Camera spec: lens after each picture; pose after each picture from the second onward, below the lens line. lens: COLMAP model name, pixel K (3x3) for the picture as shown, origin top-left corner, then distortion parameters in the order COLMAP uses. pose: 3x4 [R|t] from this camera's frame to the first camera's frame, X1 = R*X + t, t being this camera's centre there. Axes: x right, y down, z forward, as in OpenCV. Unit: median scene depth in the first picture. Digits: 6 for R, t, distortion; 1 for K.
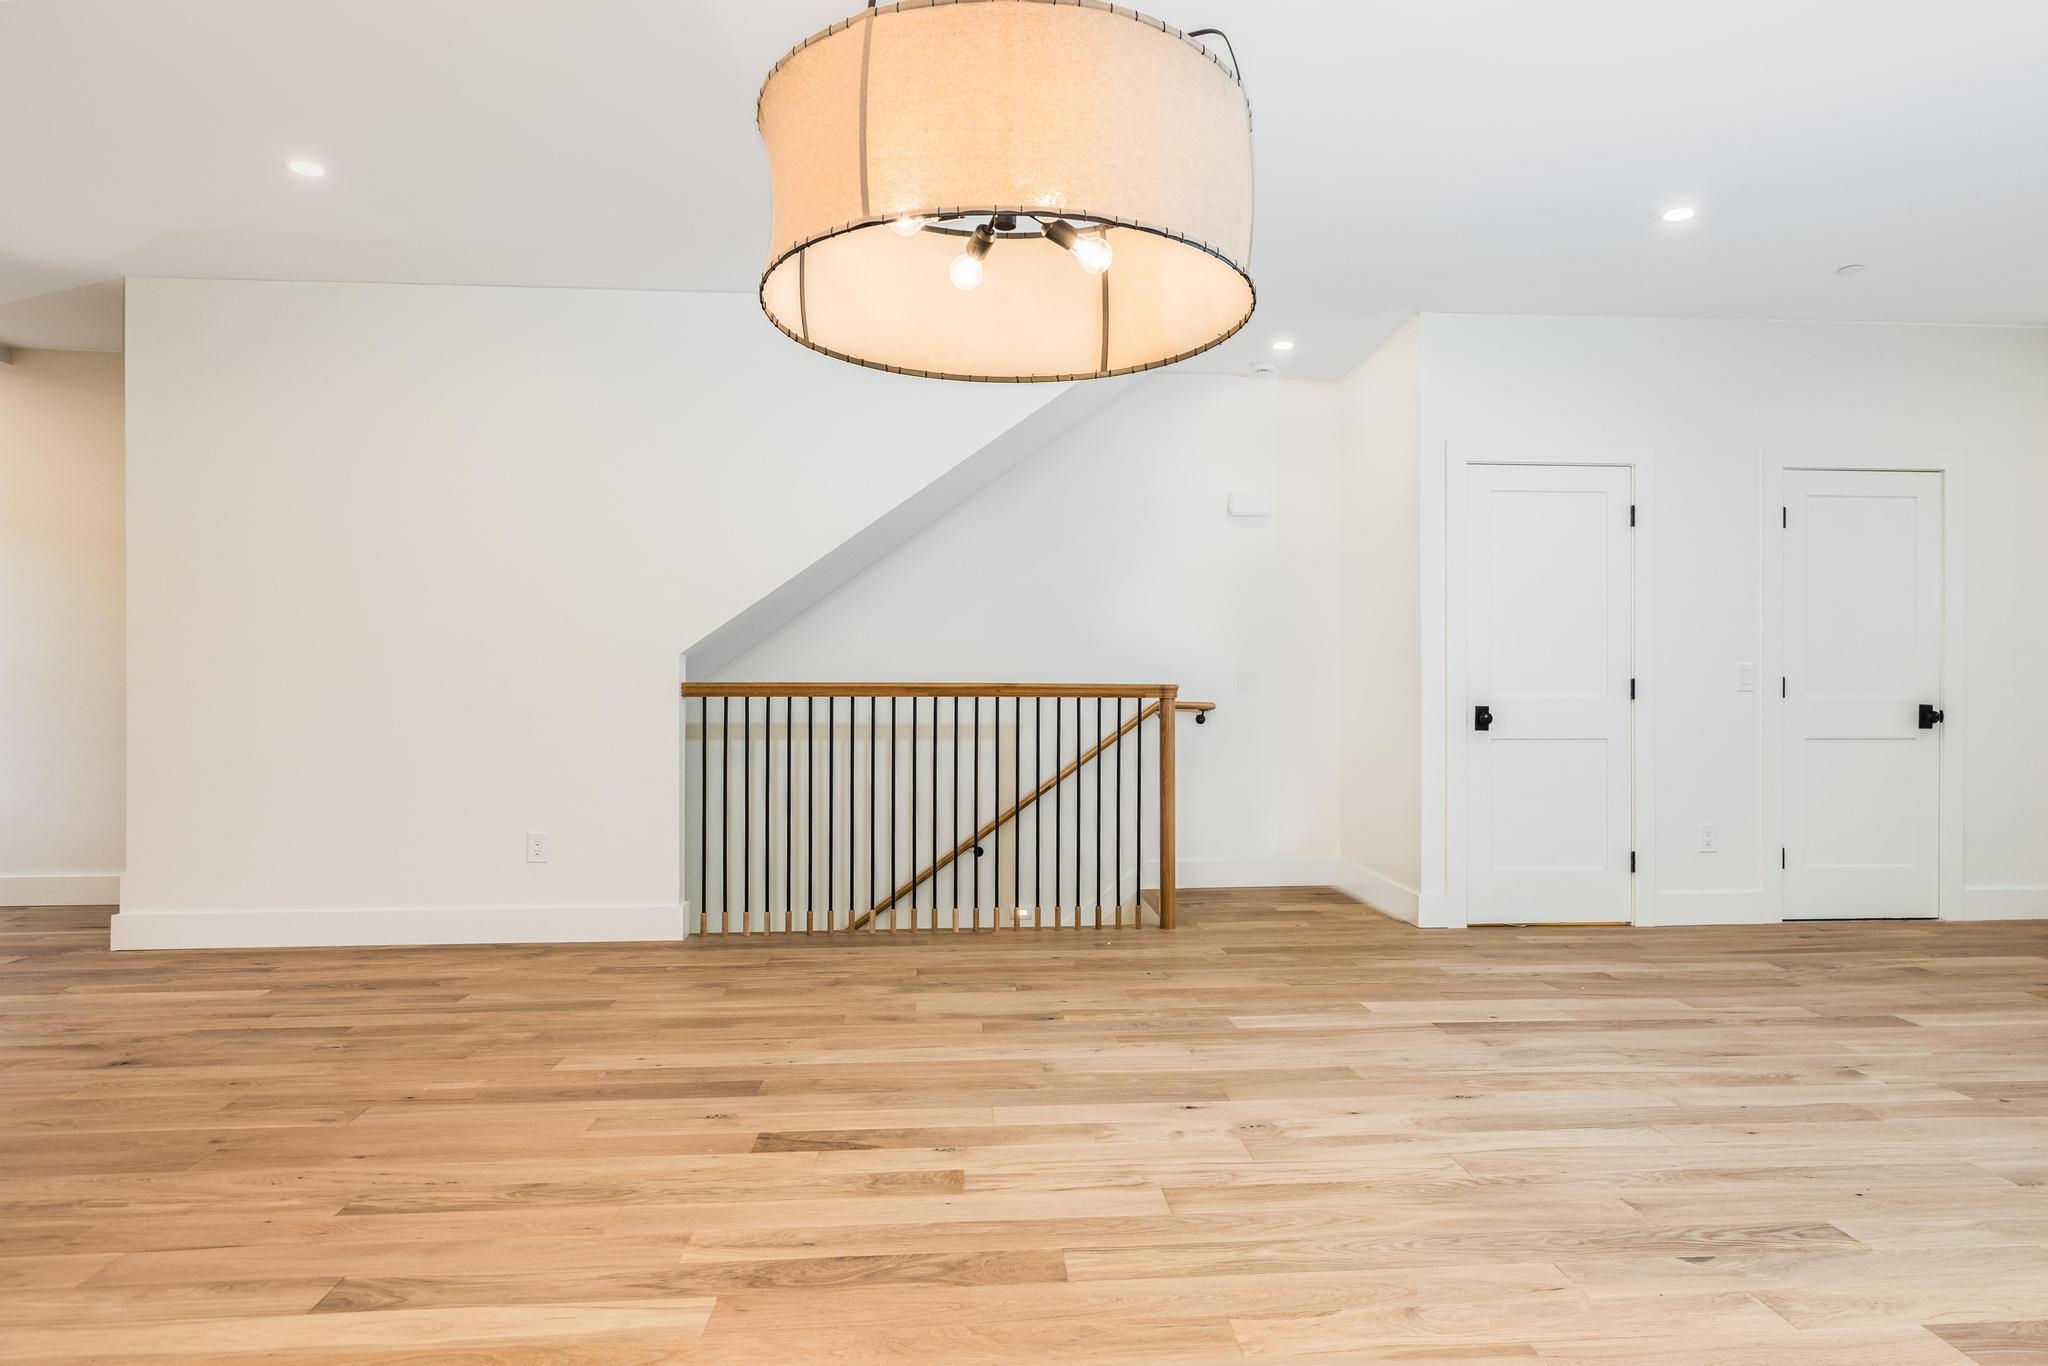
lens RADIAL K [[1227.6, 0, 1073.9], [0, 1227.6, 685.6], [0, 0, 1]] dist [0.006003, 0.002149]
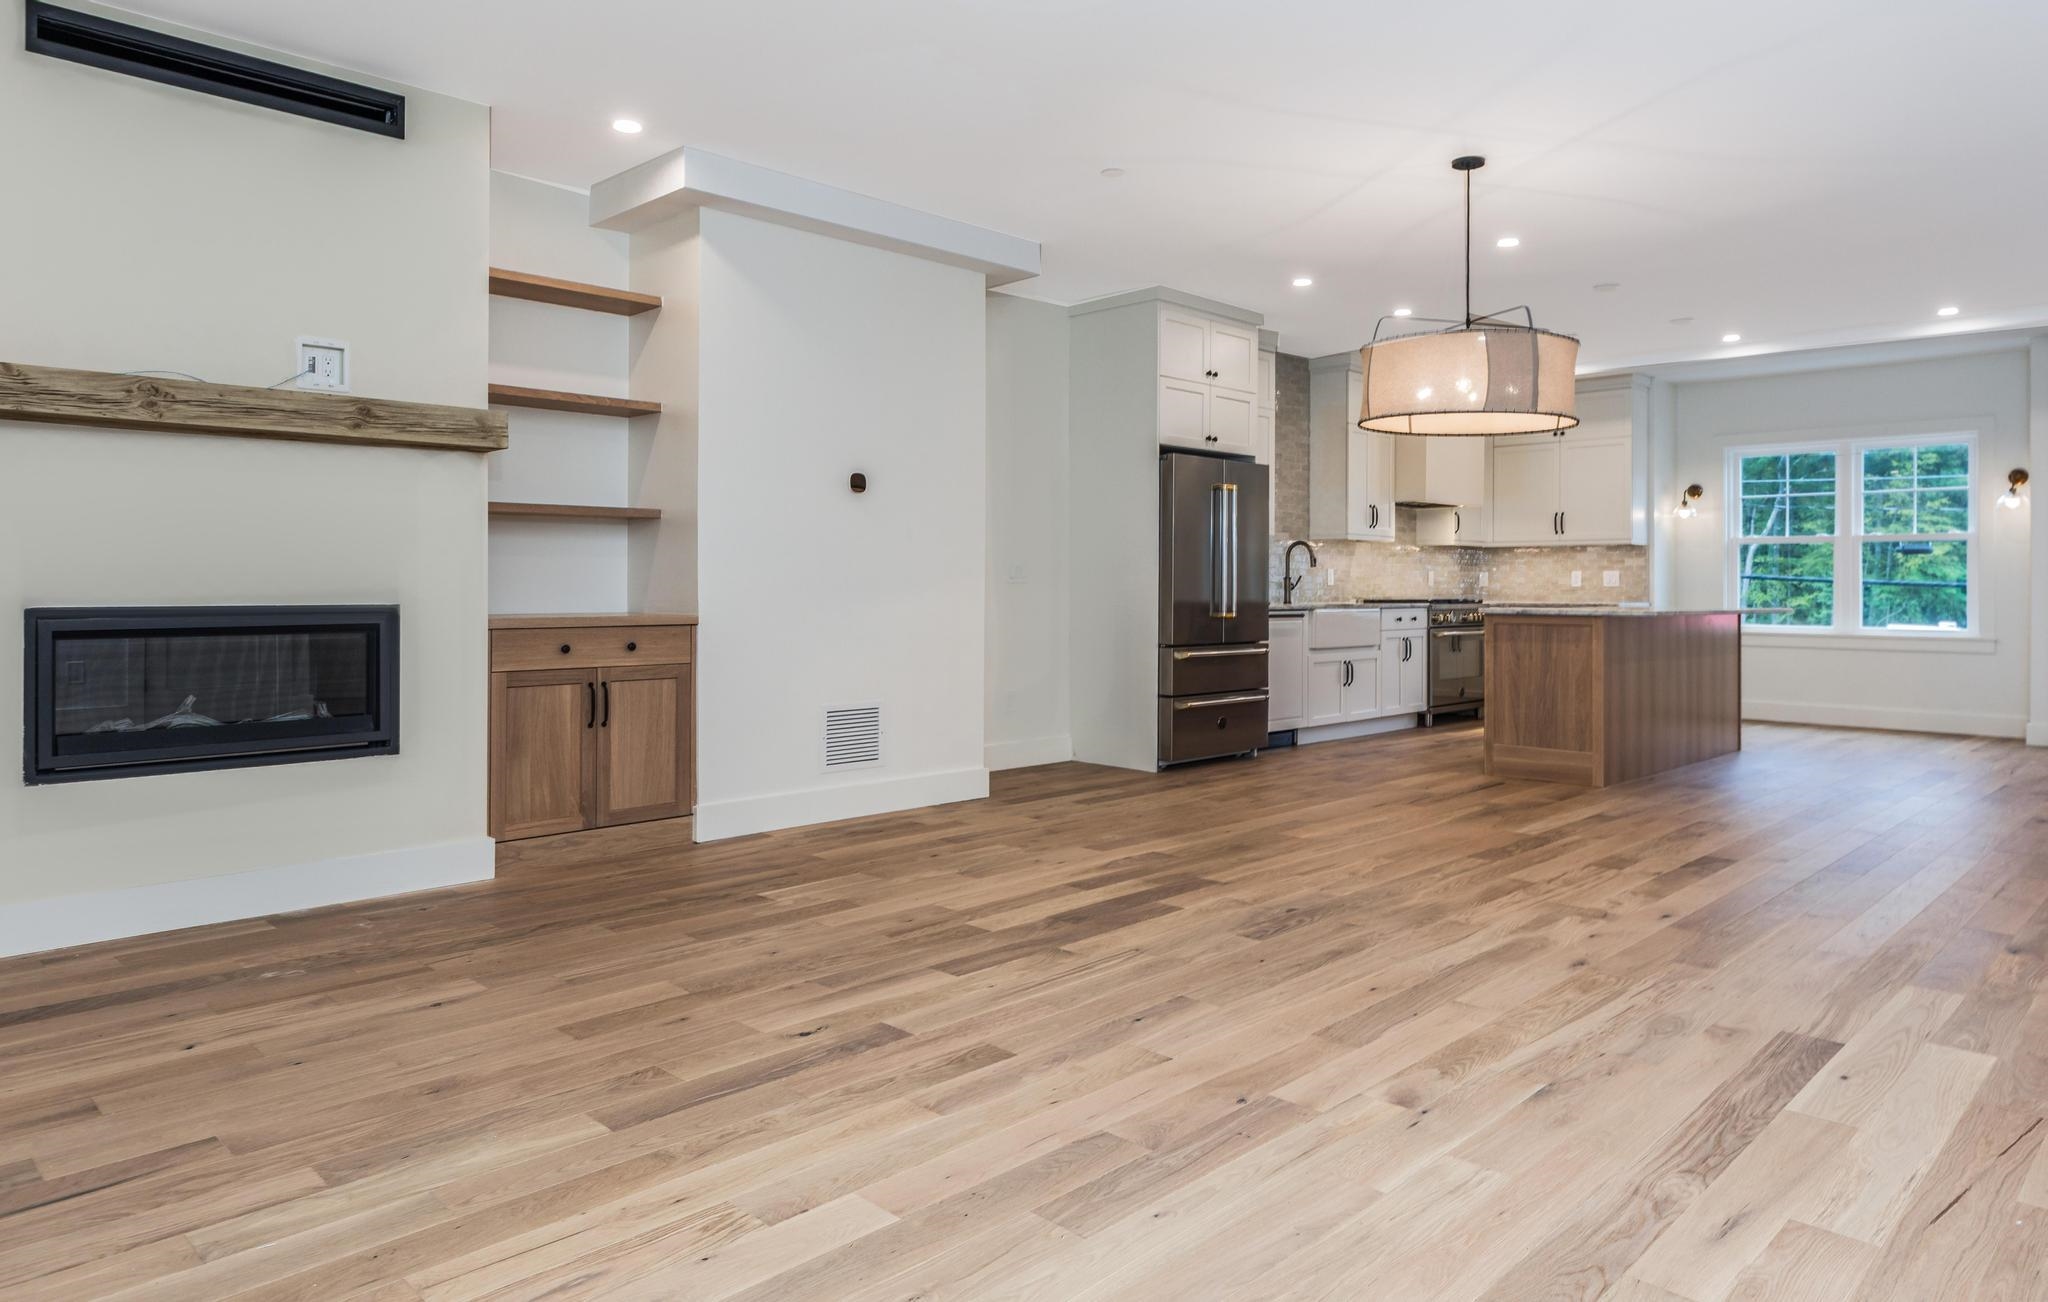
lens RADIAL K [[1280.9, 0, 1084.7], [0, 1280.9, 583.7], [0, 0, 1]] dist [-0.002239, -0.000715]
pose [[-0.754669, -0.005622, -0.656082, 1.680956], [-0.002055, 0.999979, -0.006204, 0.012688], [0.656103, -0.003334, -0.754664, 1.906852]]
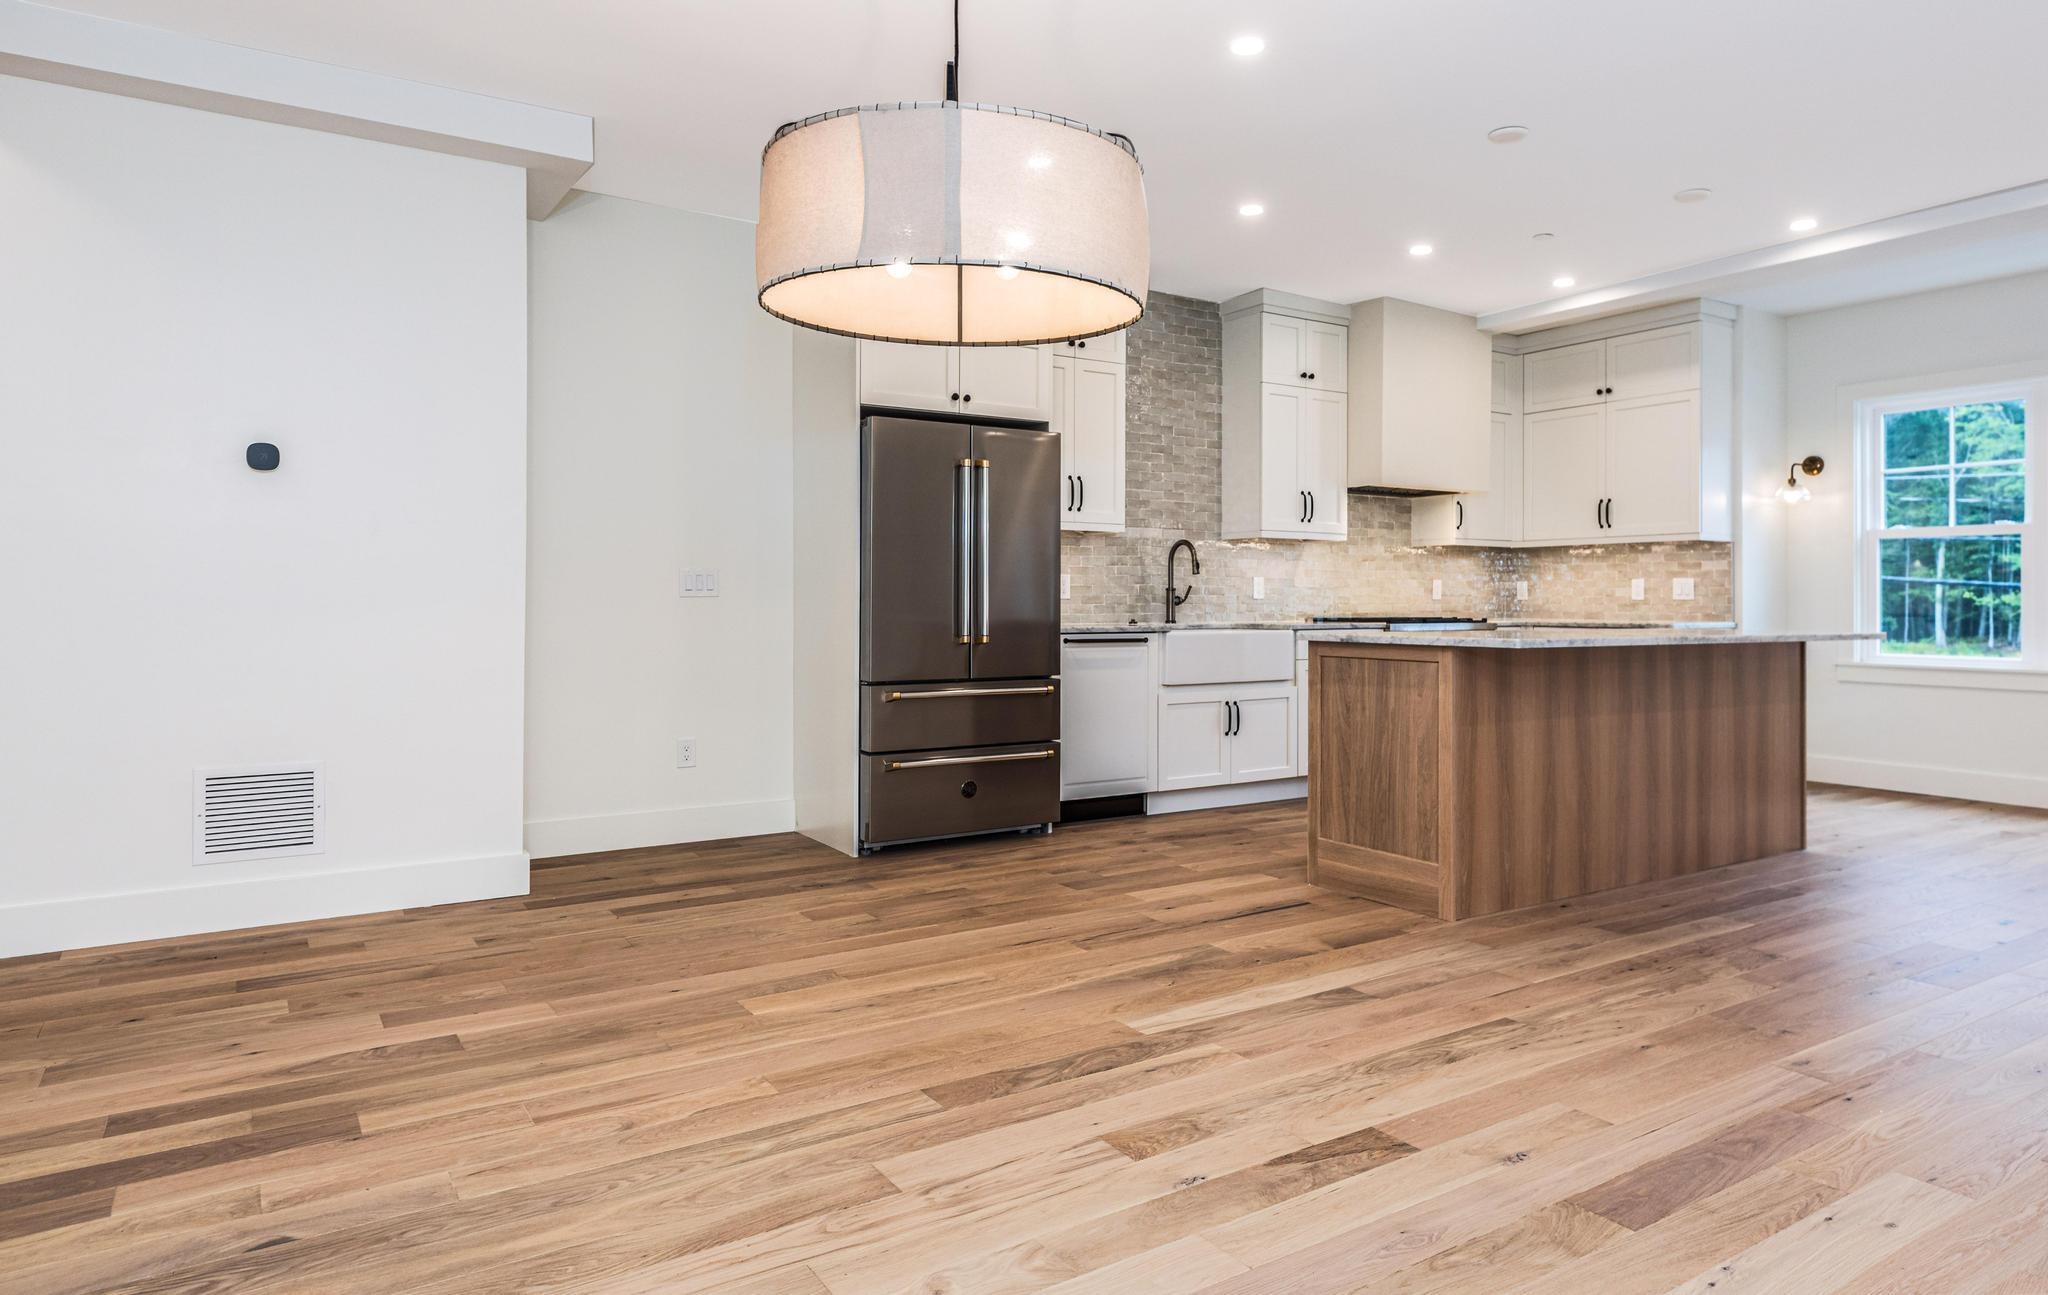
lens RADIAL K [[1243.6, 0, 1062.8], [0, 1243.6, 603.5], [0, 0, 1]] dist [-0.000547, 0.001371]
pose [[-0.882743, -0.001488, -0.469854, 0.372178], [-0.000506, 0.999997, -0.002215, 0.009336], [0.469856, -0.001718, -0.882741, 1.792974]]
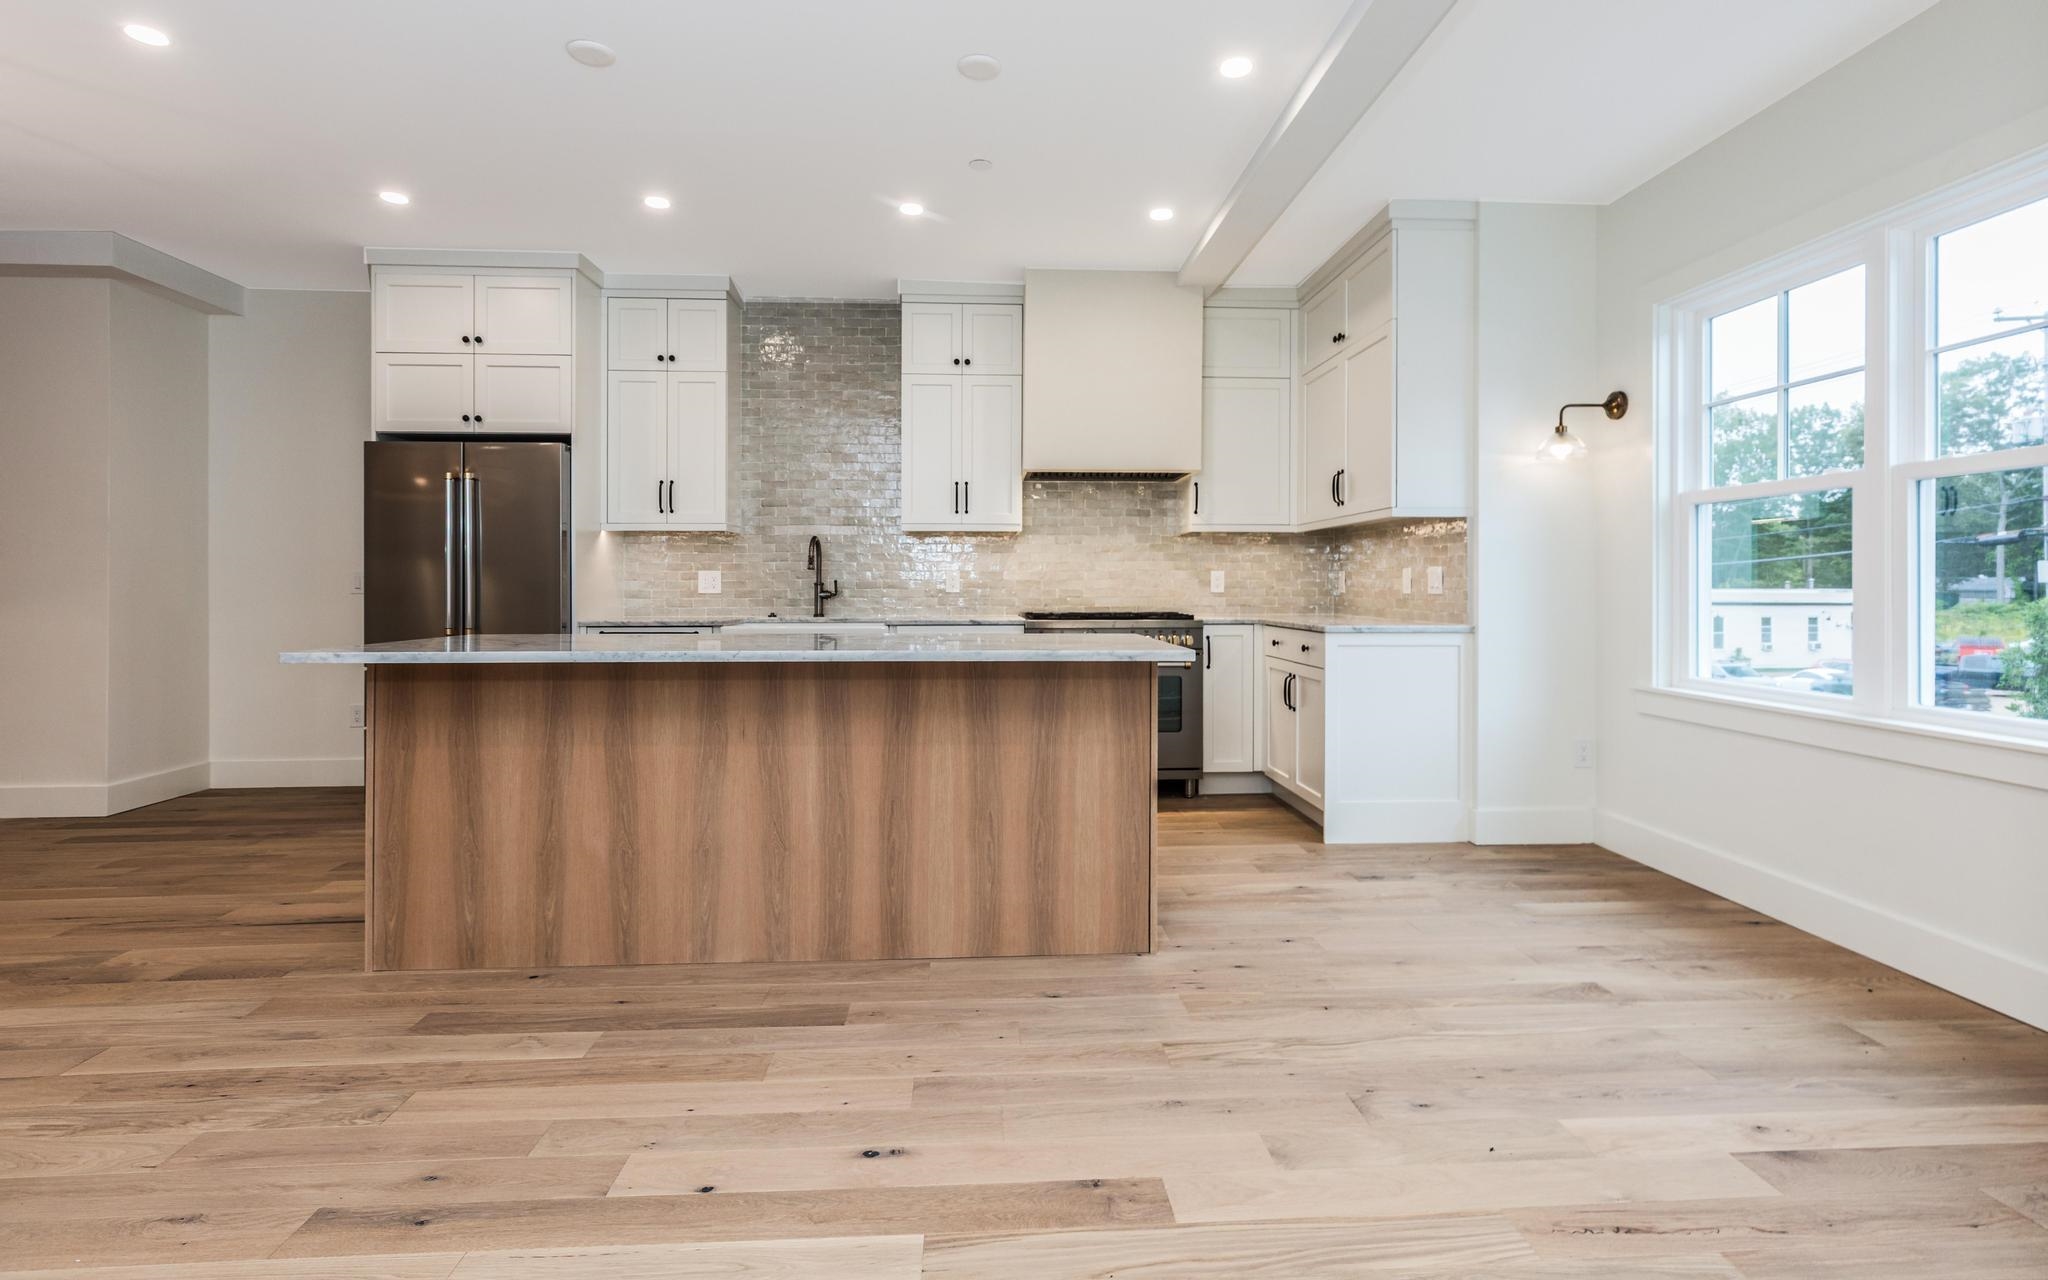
lens RADIAL K [[973.5, 0, 1028.8], [0, 973.5, 589.3], [0, 0, 1]] dist [0.004793, -0.000781]
pose [[-0.999413, -0.000476, 0.034268, -1.551127], [-0.000442, 0.999999, 0.001019, -0.016732], [-0.034268, 0.001003, -0.999412, 1.695921]]
